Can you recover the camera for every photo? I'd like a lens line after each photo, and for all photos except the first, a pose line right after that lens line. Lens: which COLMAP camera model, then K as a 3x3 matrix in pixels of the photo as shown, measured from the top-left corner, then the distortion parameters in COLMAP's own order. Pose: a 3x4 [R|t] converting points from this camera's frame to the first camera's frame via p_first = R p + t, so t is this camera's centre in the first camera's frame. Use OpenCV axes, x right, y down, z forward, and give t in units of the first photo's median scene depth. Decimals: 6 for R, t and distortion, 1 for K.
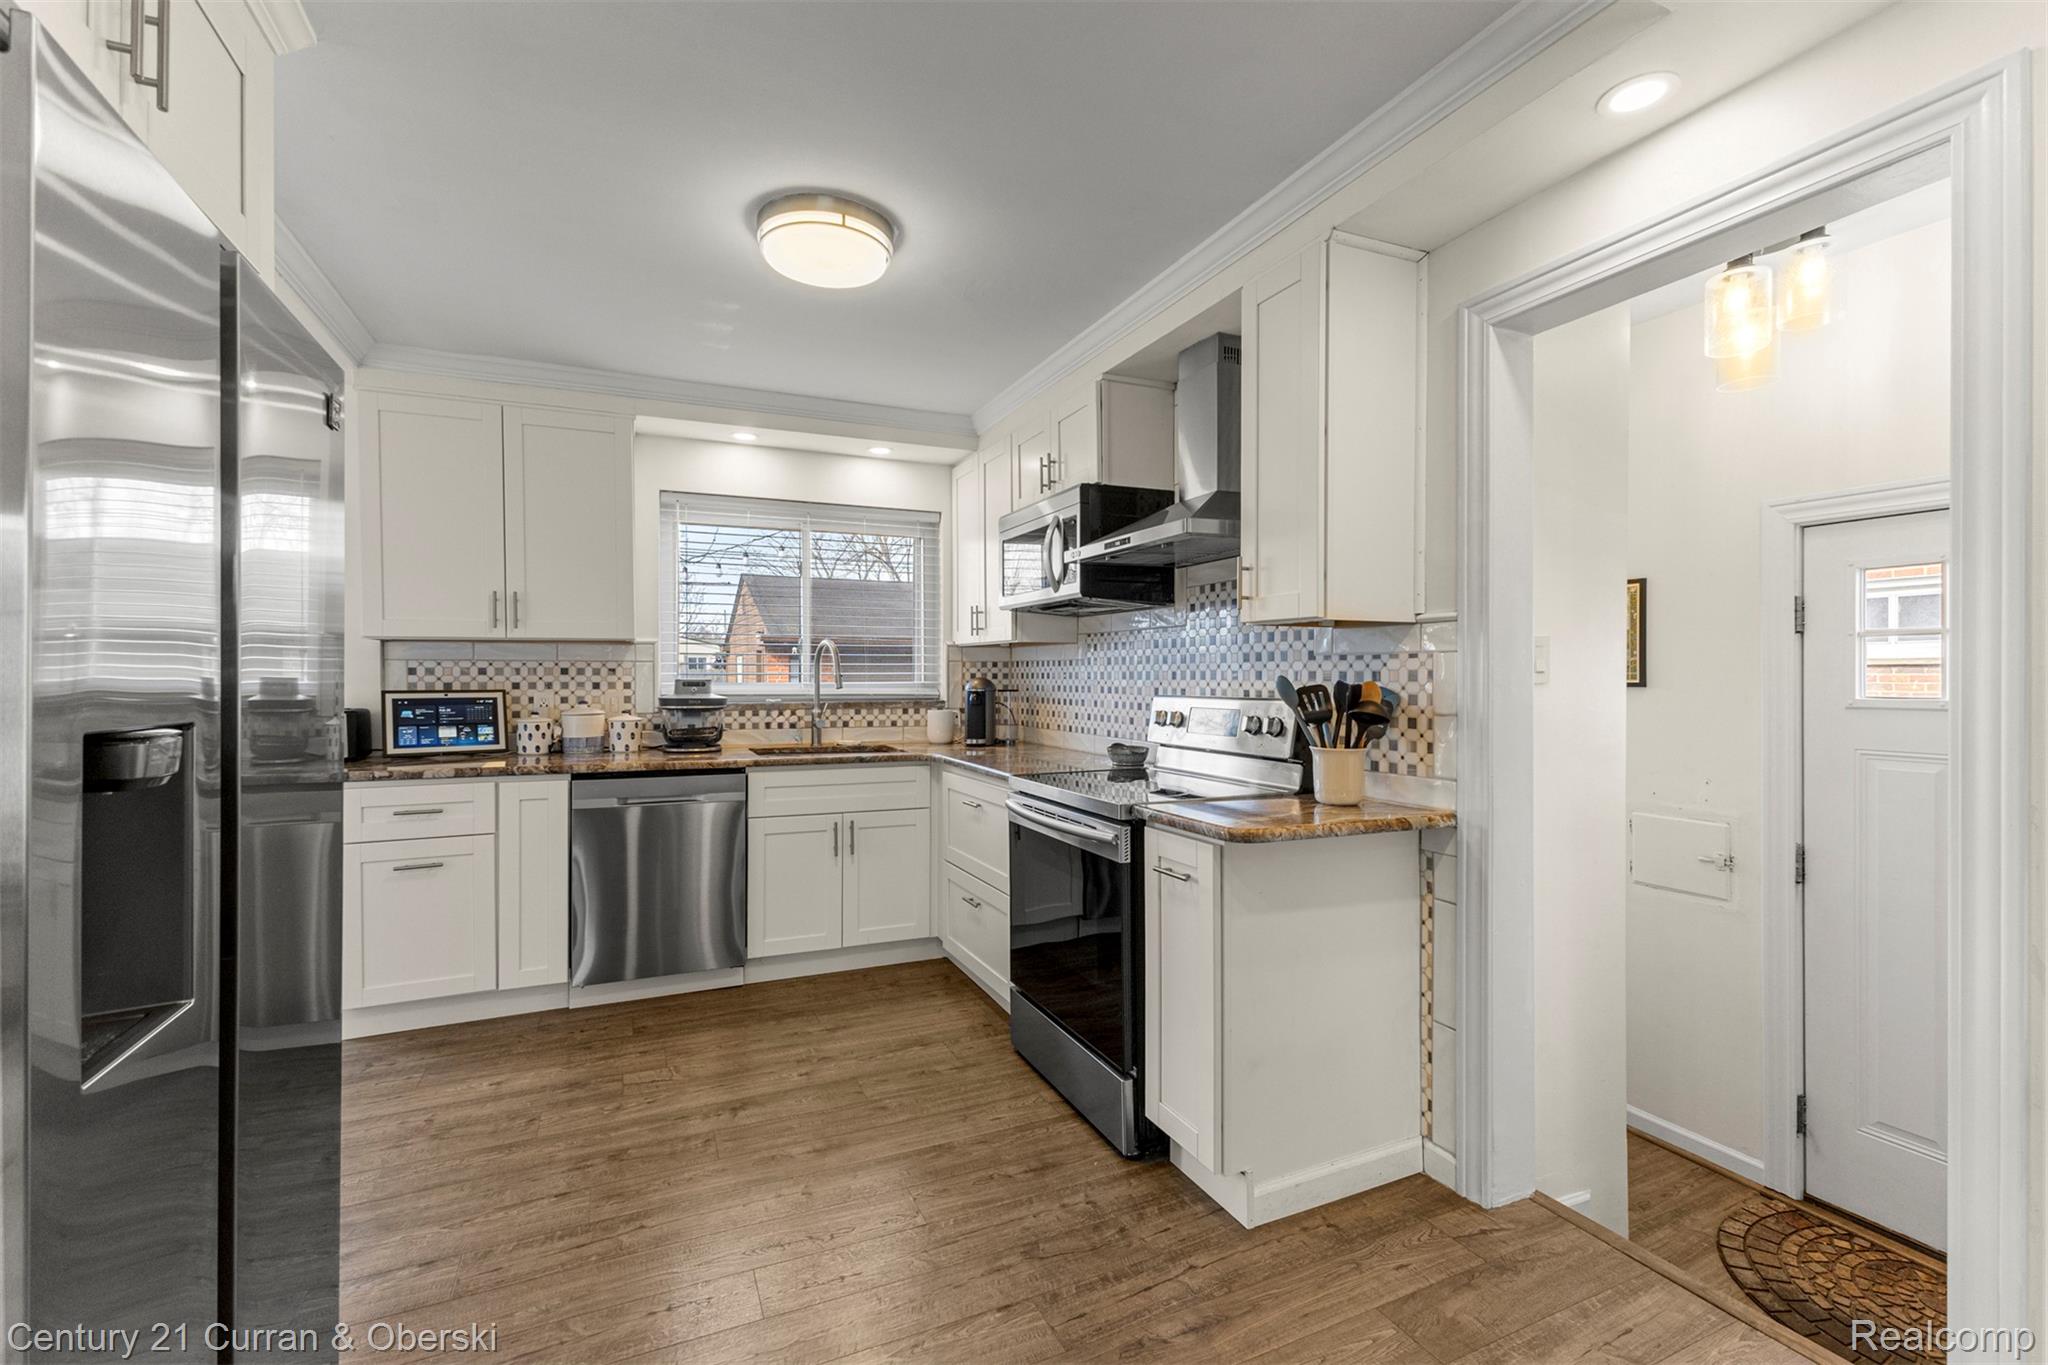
lens RADIAL K [[887.5, 0, 1026.6], [0, 887.5, 676.0], [0, 0, 1]] dist [0.003594, 0.000278]
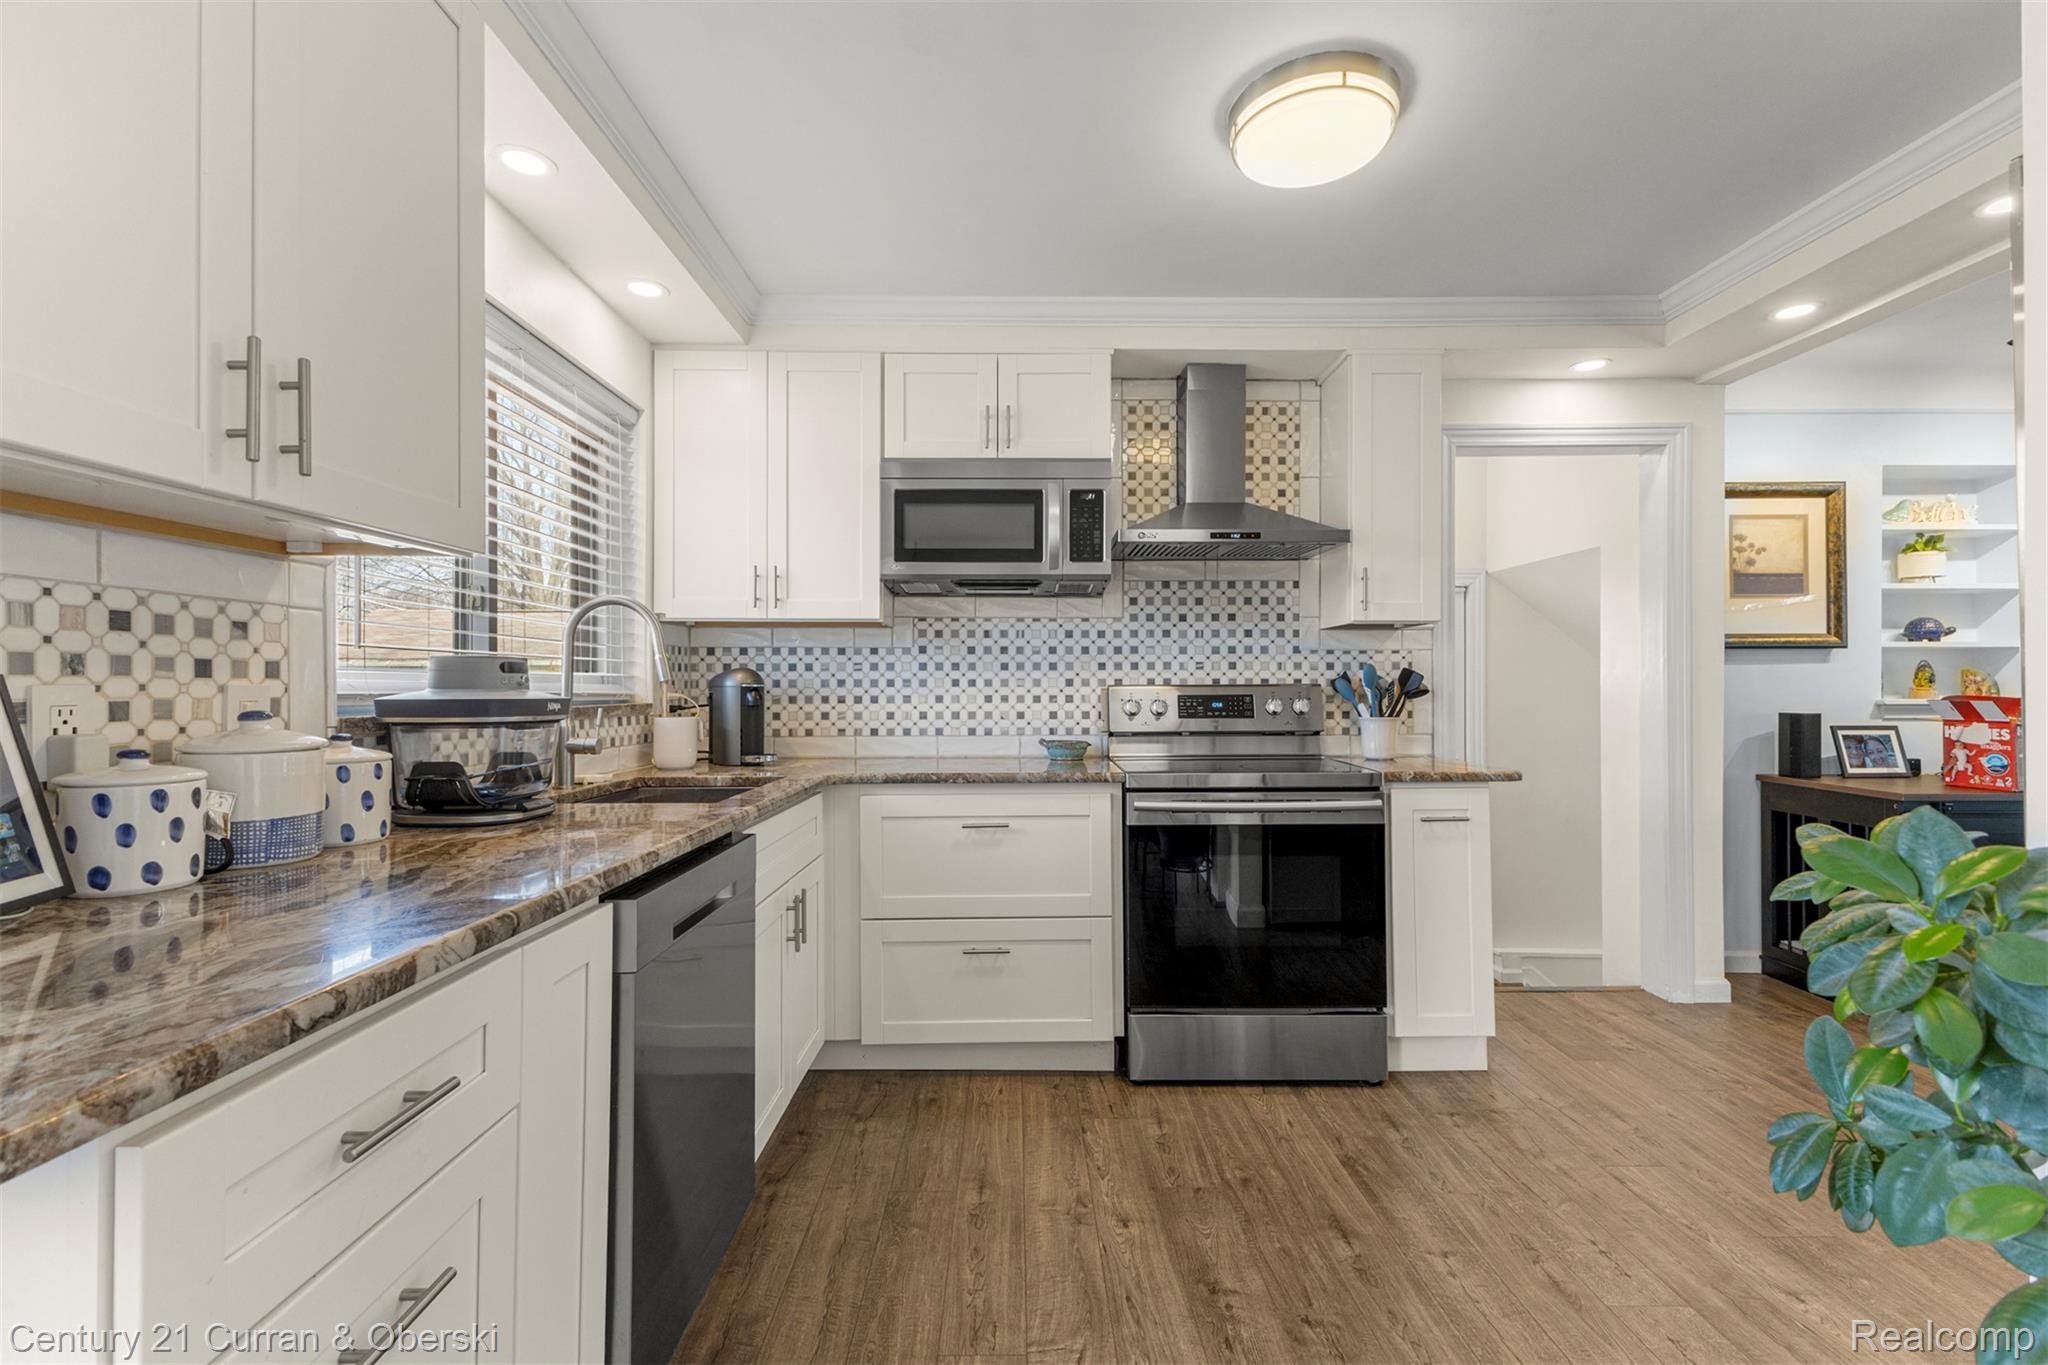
lens RADIAL K [[887.5, 0, 1030.4], [0, 887.5, 684.1], [0, 0, 1]] dist [0.003594, 0.000278]
pose [[0.403192, 0.000951, 0.915115, -0.707988], [0.002725, 0.999994, -0.002240, 0.019512], [-0.915111, 0.003397, 0.403187, 0.603084]]
